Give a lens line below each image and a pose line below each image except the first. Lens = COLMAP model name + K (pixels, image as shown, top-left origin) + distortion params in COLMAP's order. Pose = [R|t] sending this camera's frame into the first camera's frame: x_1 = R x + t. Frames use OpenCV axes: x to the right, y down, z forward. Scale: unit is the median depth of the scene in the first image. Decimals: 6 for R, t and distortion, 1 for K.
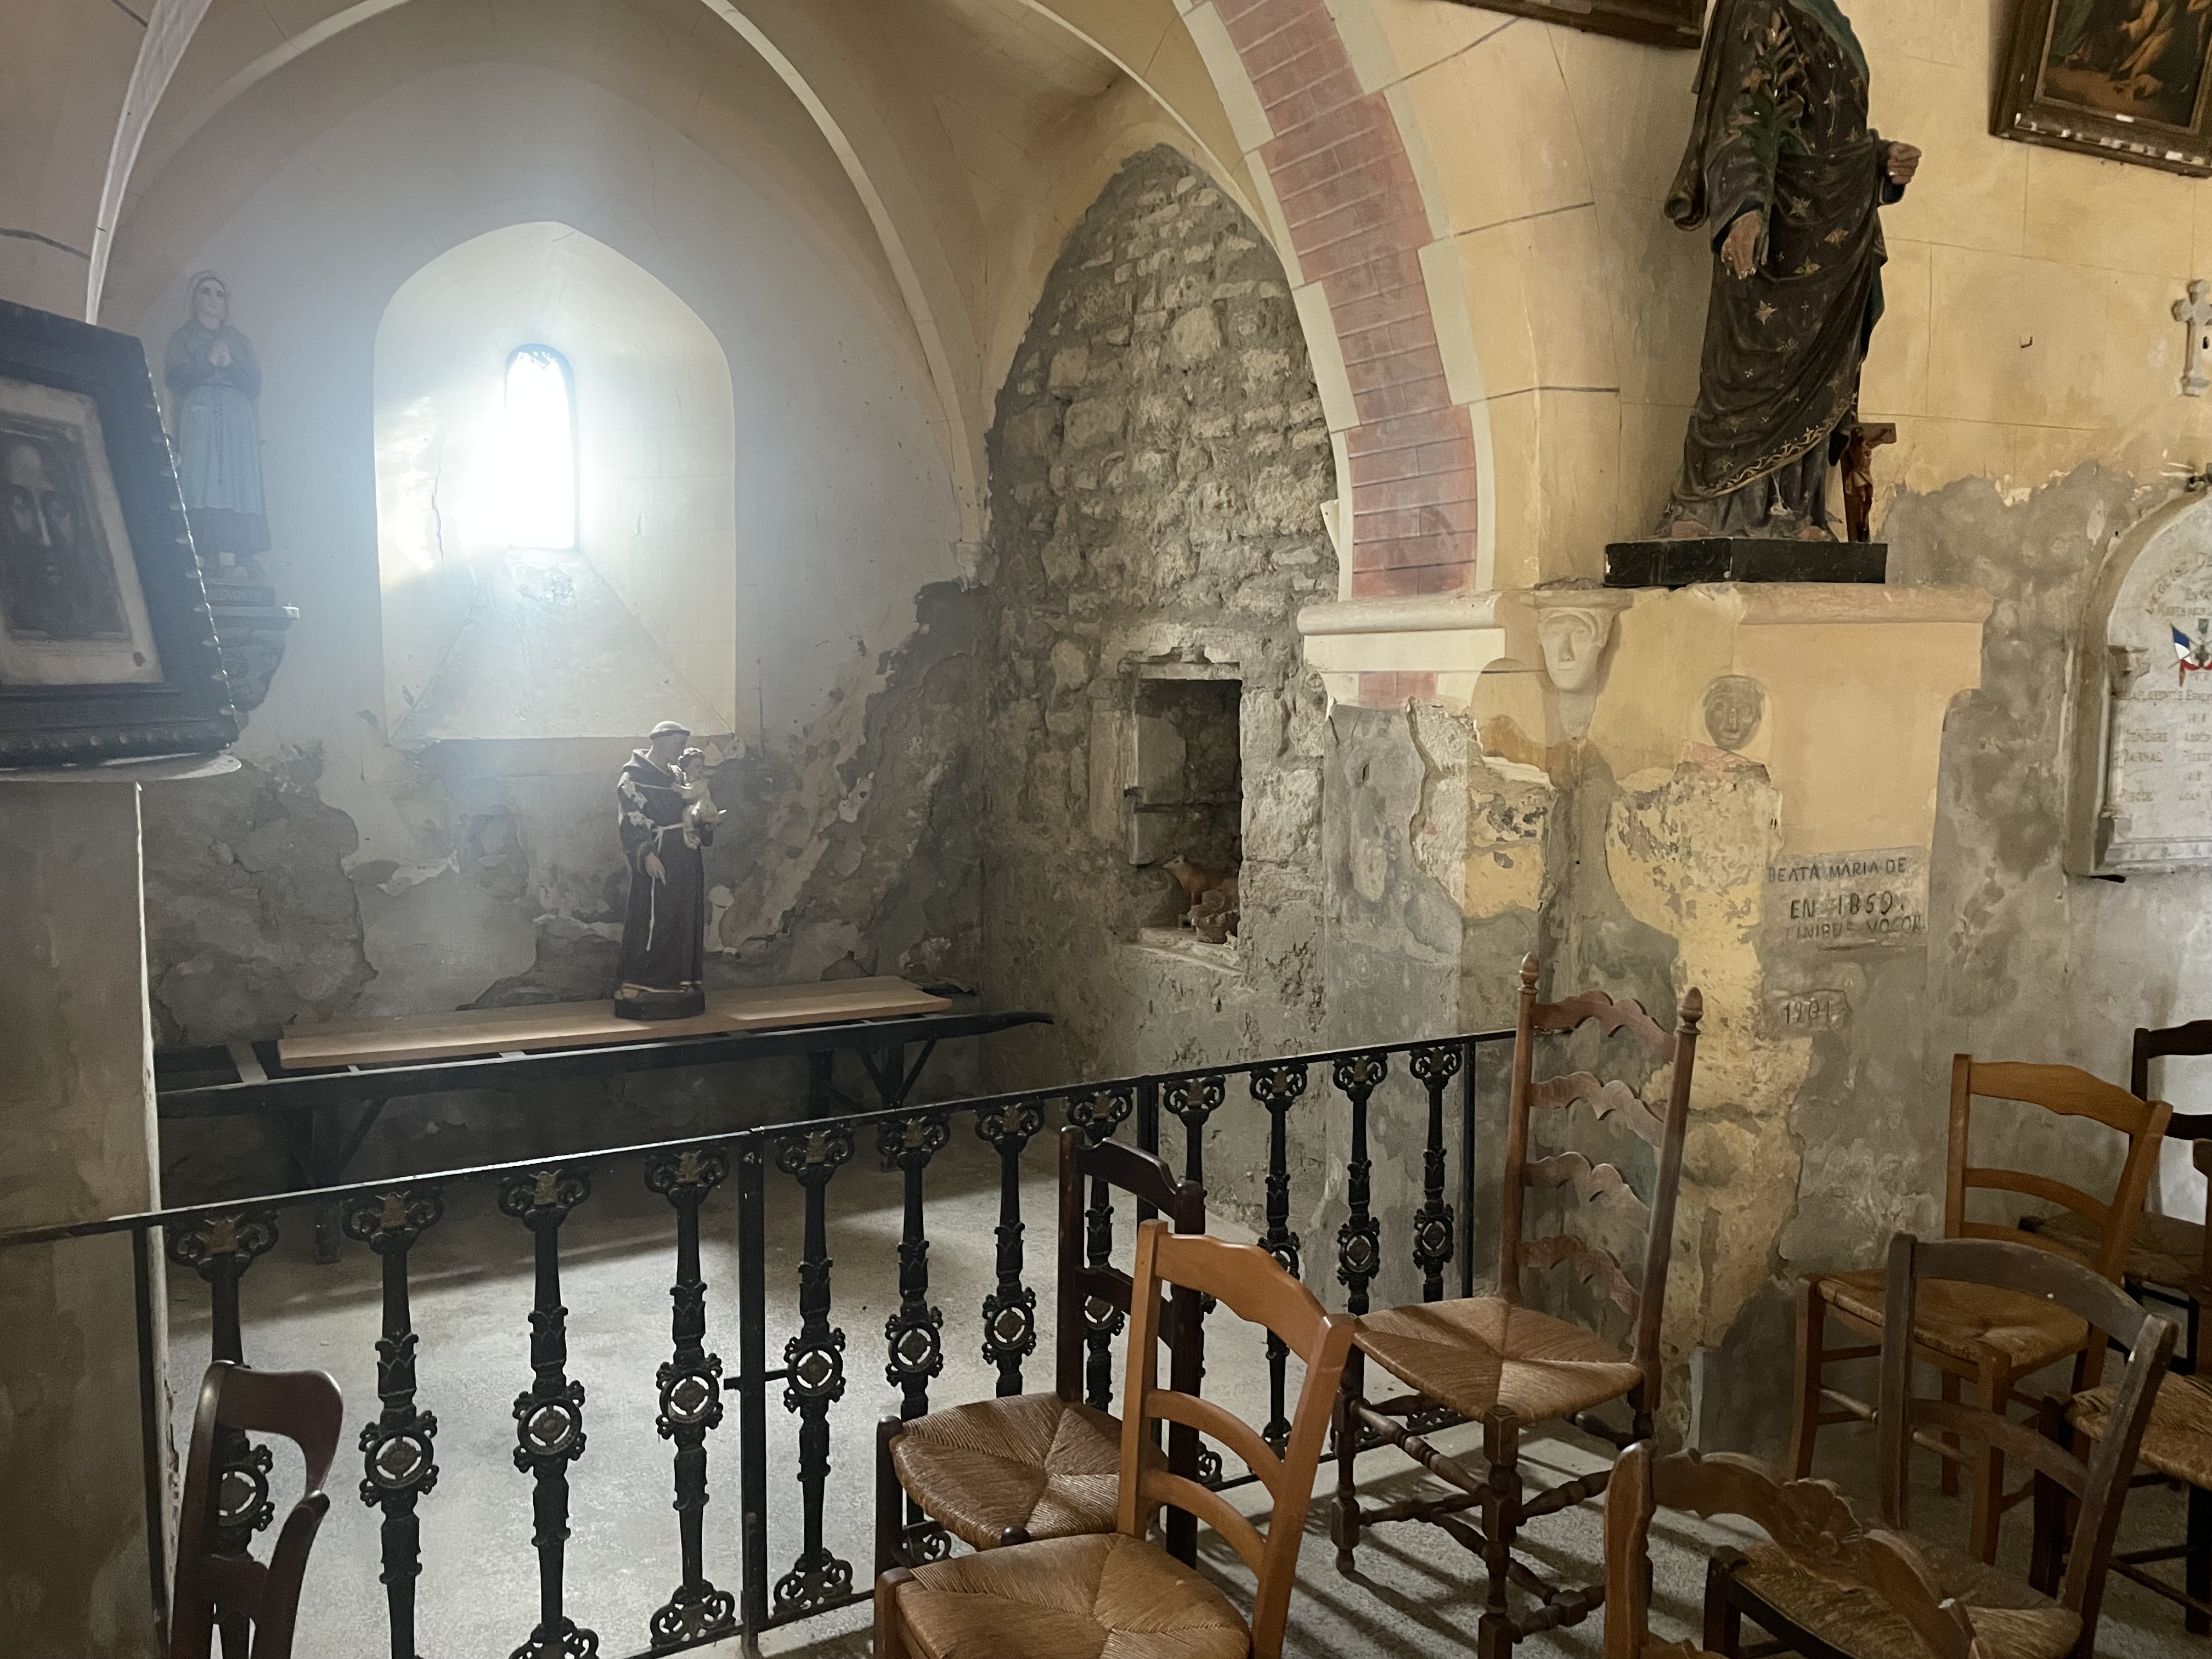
lens RADIAL K [[1662.5, 0, 1090.6], [0, 1662.5, 835.2], [0, 0, 1]] dist [0.091253, -0.115309]
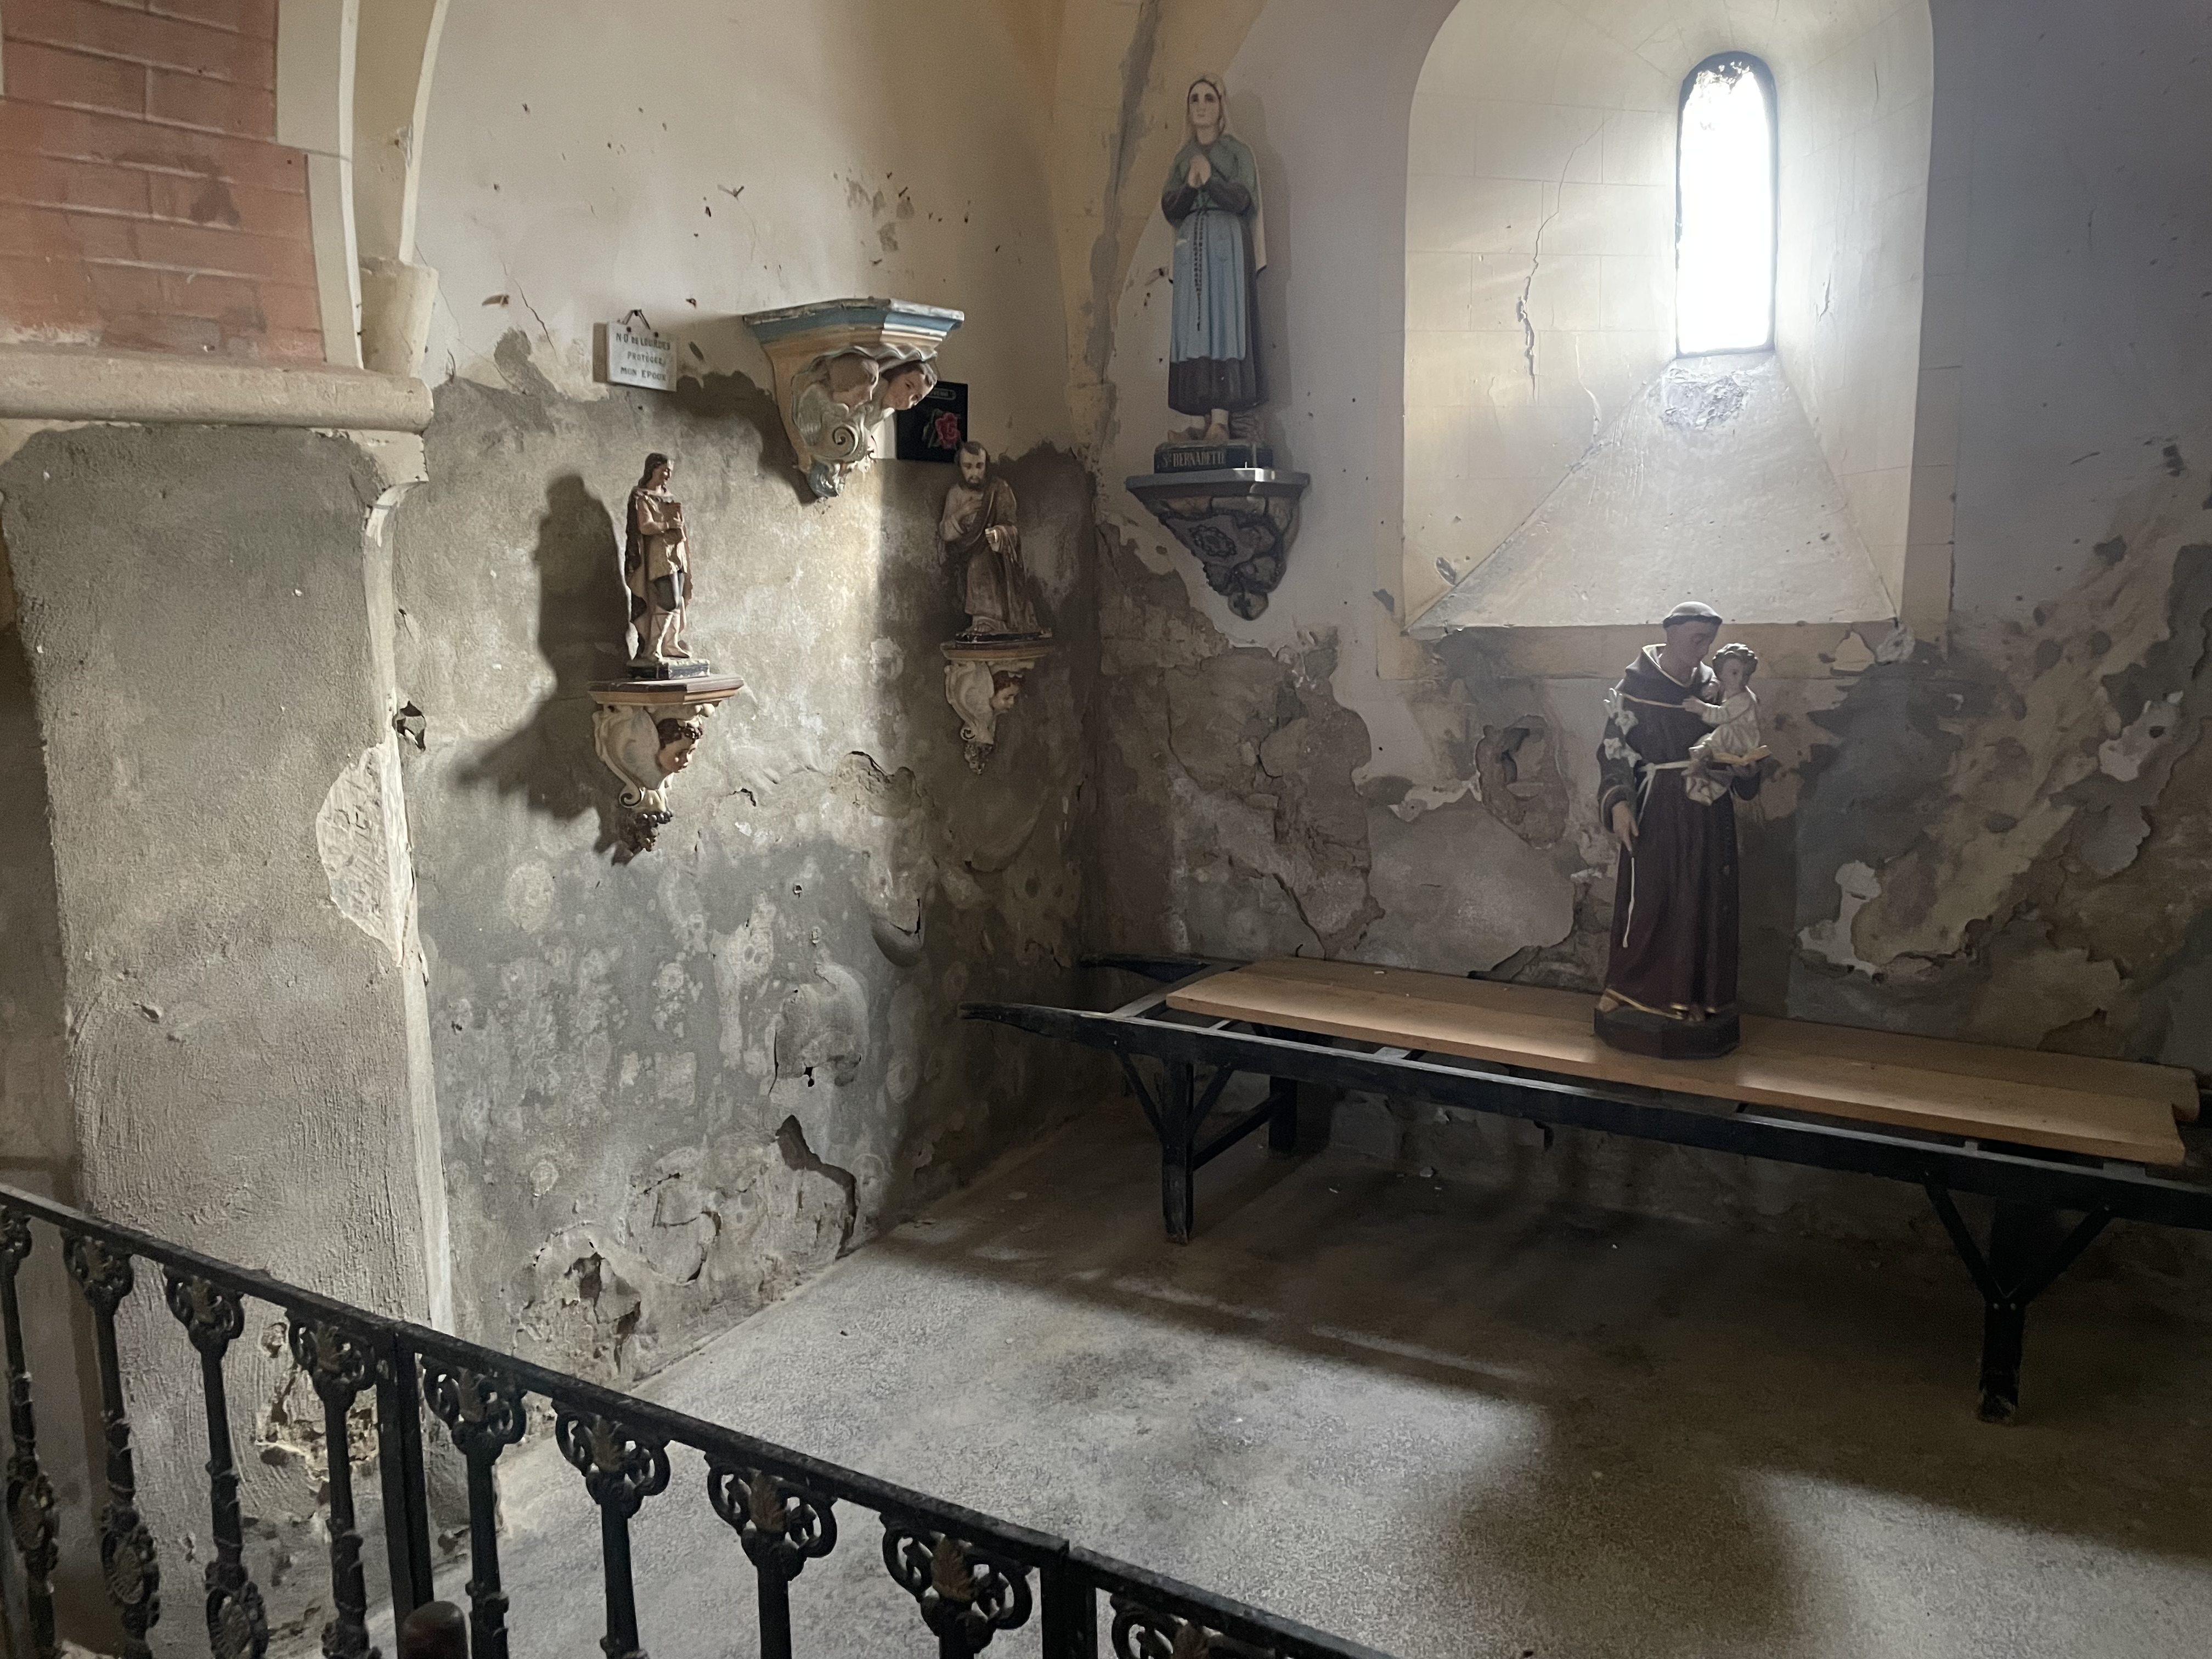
lens RADIAL K [[1662.5, 0, 1120.7], [0, 1662.5, 808.5], [0, 0, 1]] dist [0.091253, -0.115309]
pose [[0.472533, 0.109161, -0.874526, 0.259965], [-0.055568, 0.994015, 0.094051, -0.044655], [0.879559, 0.004153, 0.475771, 0.595866]]
